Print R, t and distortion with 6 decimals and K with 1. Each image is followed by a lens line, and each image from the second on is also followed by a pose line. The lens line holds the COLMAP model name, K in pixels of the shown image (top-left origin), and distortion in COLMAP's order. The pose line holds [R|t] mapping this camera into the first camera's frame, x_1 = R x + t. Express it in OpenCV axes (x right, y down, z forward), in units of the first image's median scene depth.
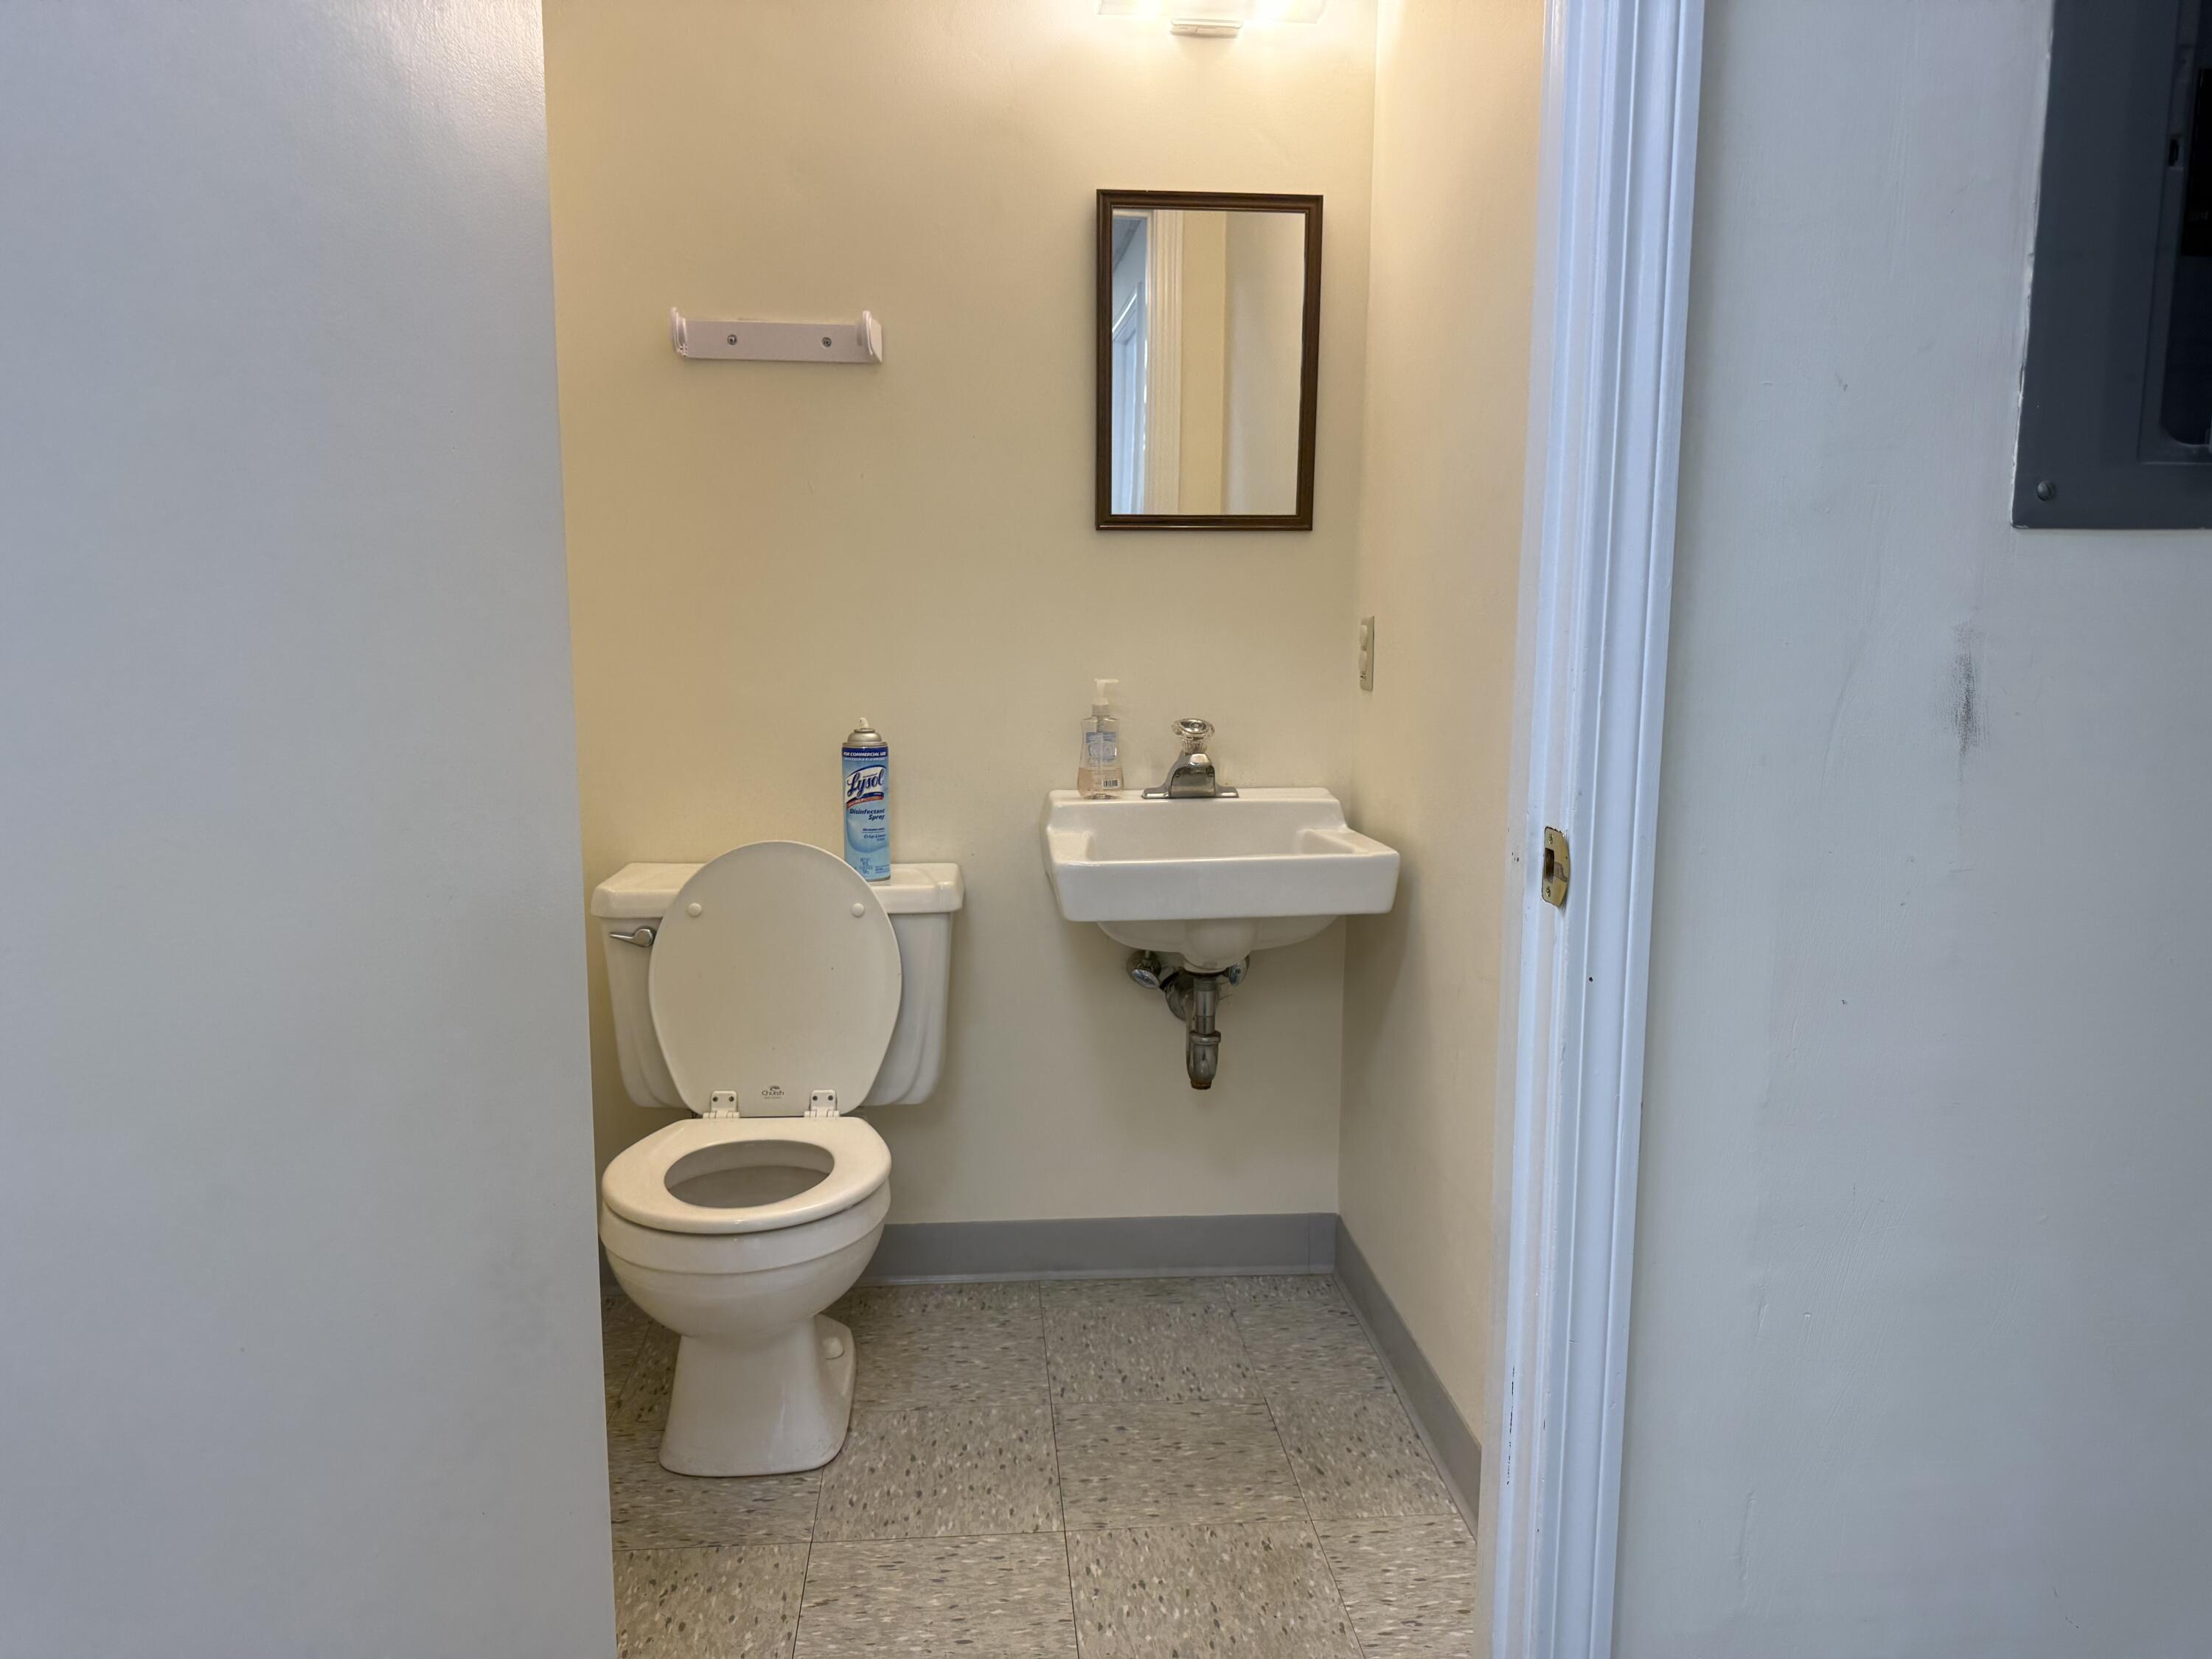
lens RADIAL K [[1538.8, 0, 1106.5], [0, 1538.8, 842.8], [0, 0, 1]] dist [0.060422, -0.000889]
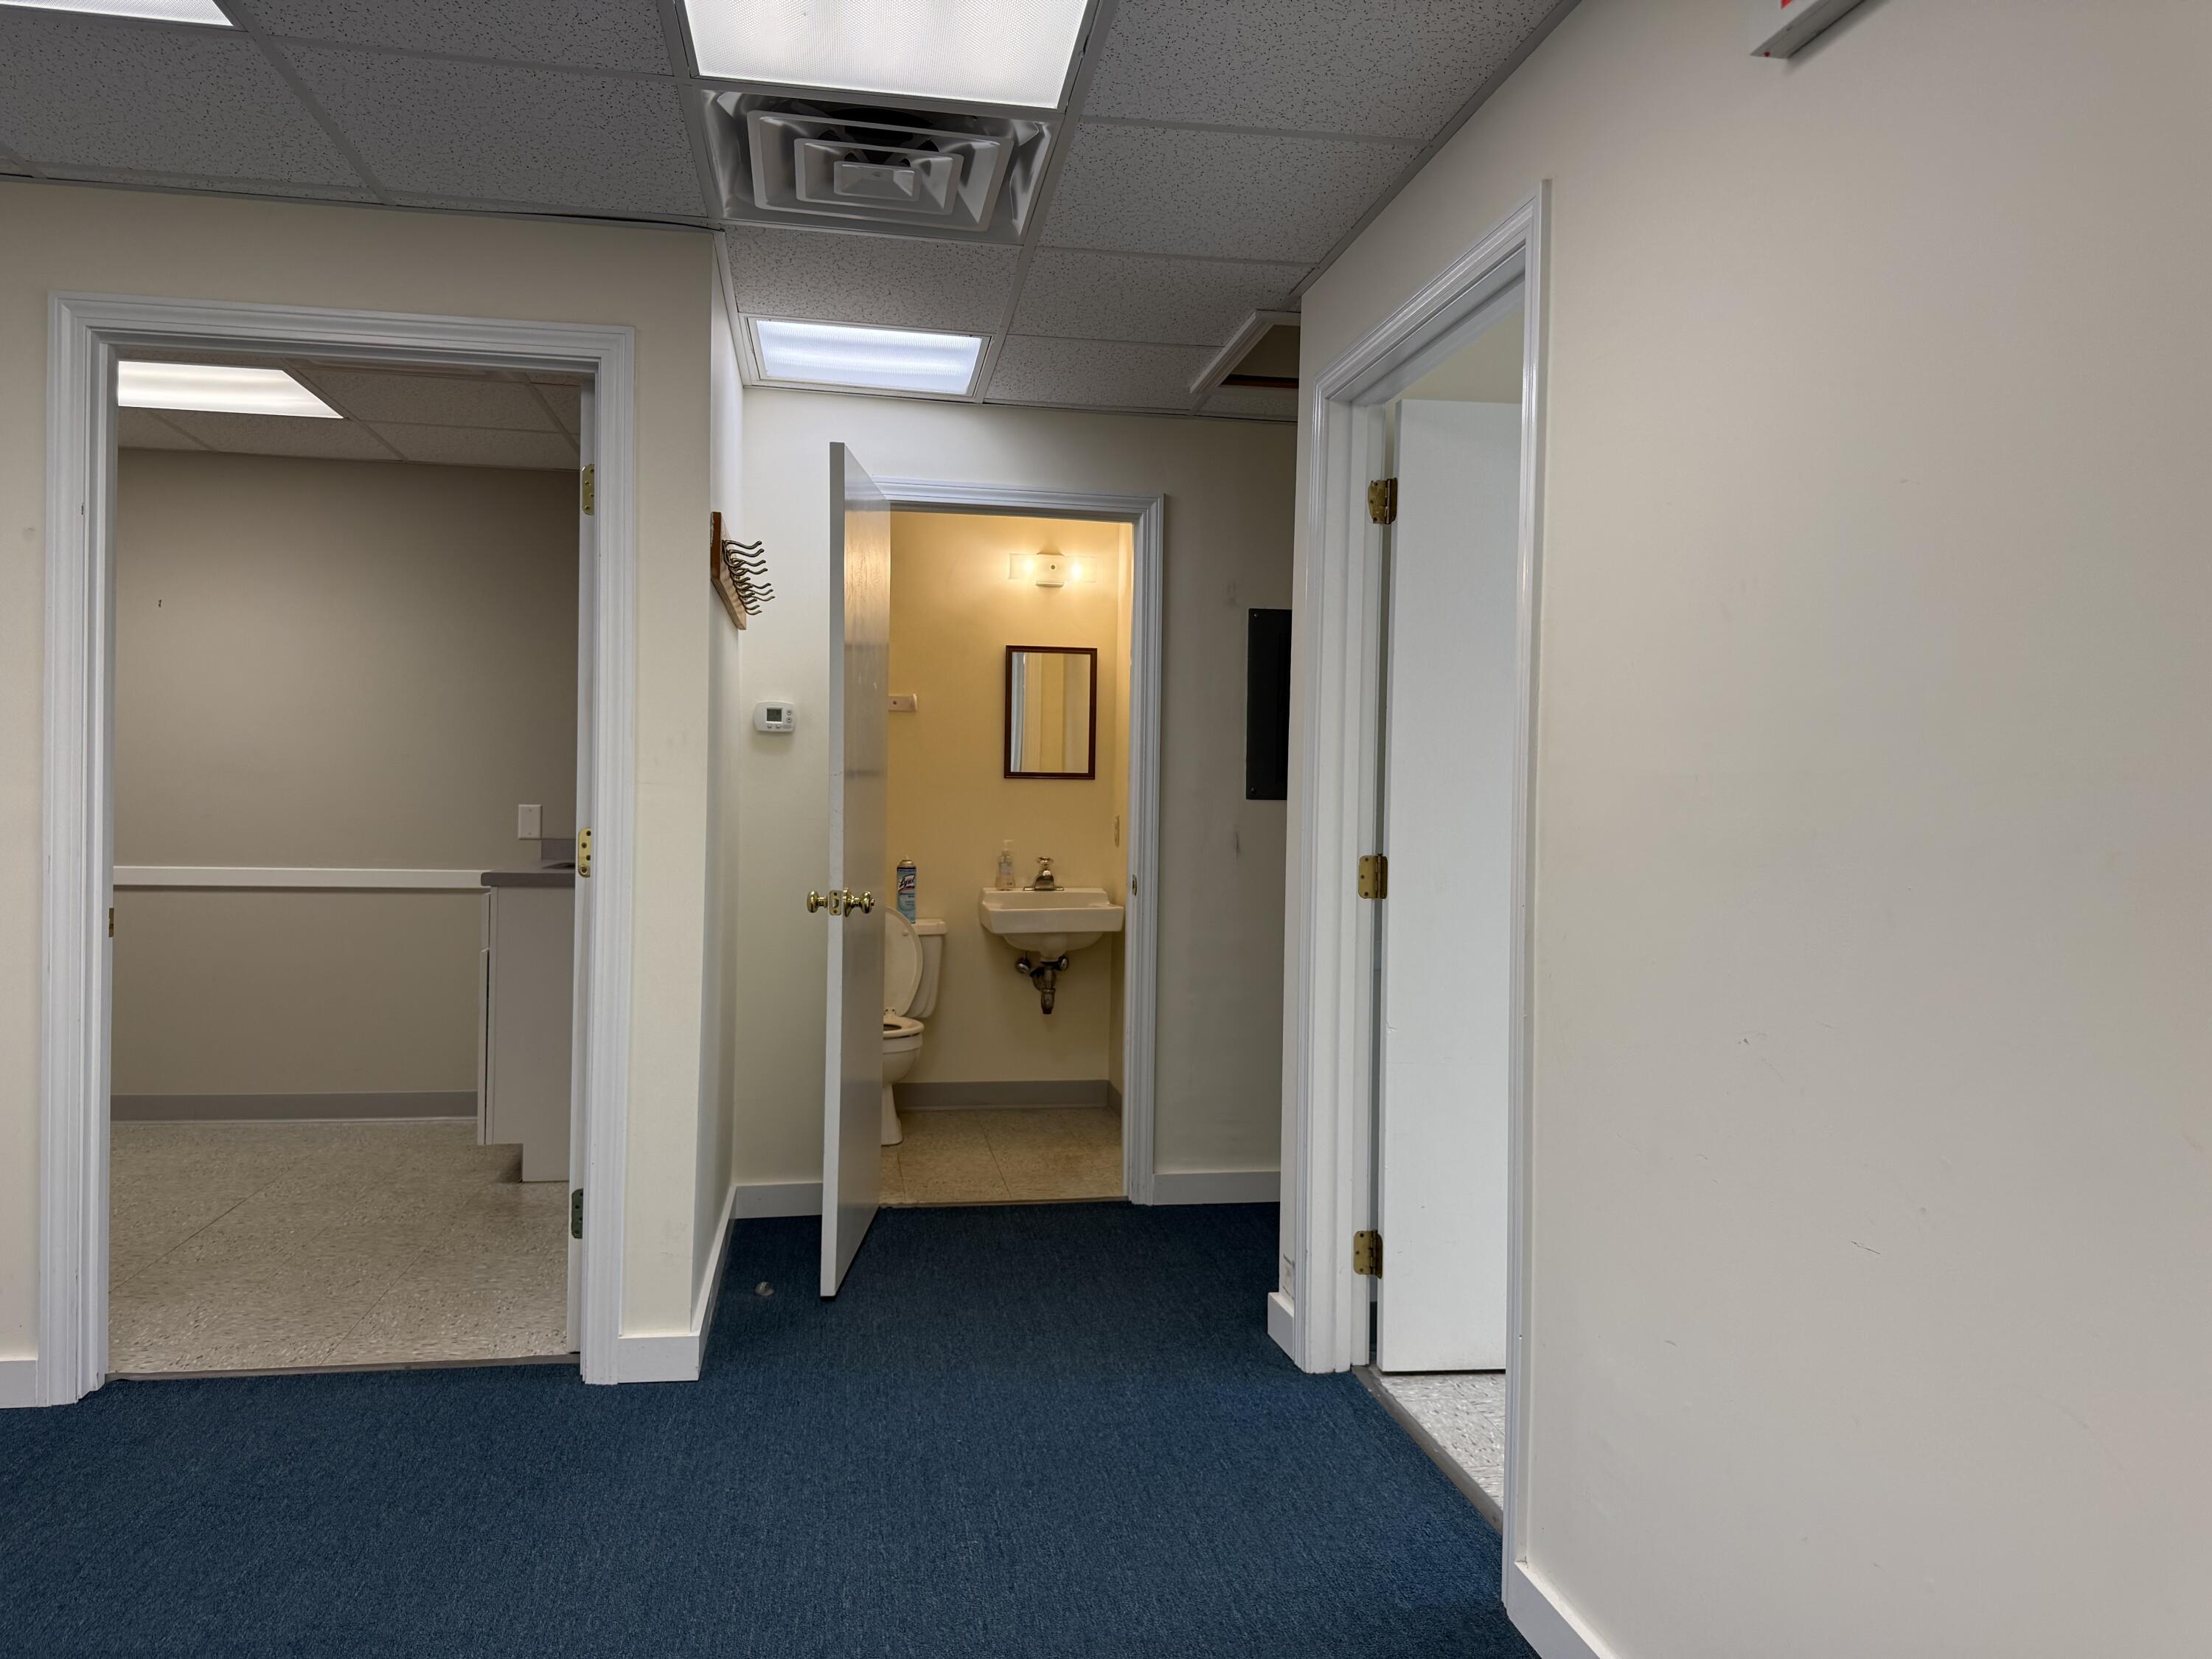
lens RADIAL K [[1538.8, 0, 1106.5], [0, 1538.8, 842.8], [0, 0, 1]] dist [0.060422, -0.000889]
pose [[0.996642, 0.009477, 0.081338, -0.042545], [0.000095, 0.993145, -0.116887, 0.177784], [-0.081888, 0.116503, 0.989809, -1.378372]]
